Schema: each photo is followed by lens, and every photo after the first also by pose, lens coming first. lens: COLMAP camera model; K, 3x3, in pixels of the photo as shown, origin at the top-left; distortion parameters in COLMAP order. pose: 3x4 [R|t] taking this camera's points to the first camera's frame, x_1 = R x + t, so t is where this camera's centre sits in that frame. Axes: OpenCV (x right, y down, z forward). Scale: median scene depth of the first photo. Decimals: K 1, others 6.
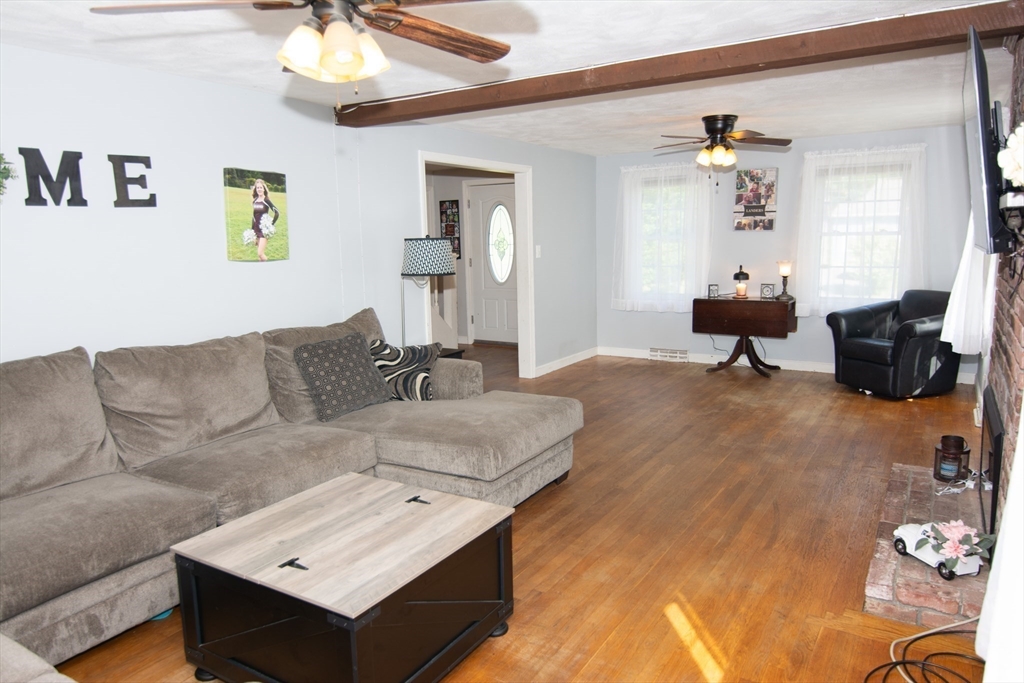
lens RADIAL K [[699.2, 0, 511.2], [0, 699.2, 337.0], [0, 0, 1]] dist [0.007667, 0.000481]
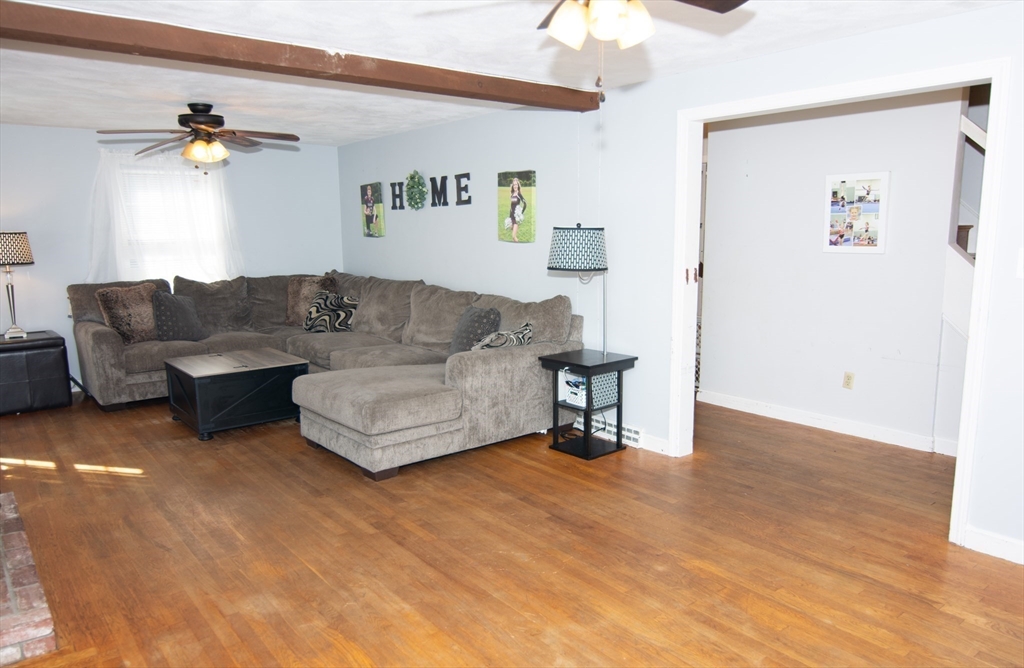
lens RADIAL K [[708.6, 0, 510.7], [0, 708.6, 340.7], [0, 0, 1]] dist [-0.001534, -0.002021]
pose [[-0.334407, 0.176319, -0.925788, 0.899705], [-0.120655, 0.966249, 0.227608, -0.233928], [0.934673, 0.187814, -0.301846, 1.450660]]
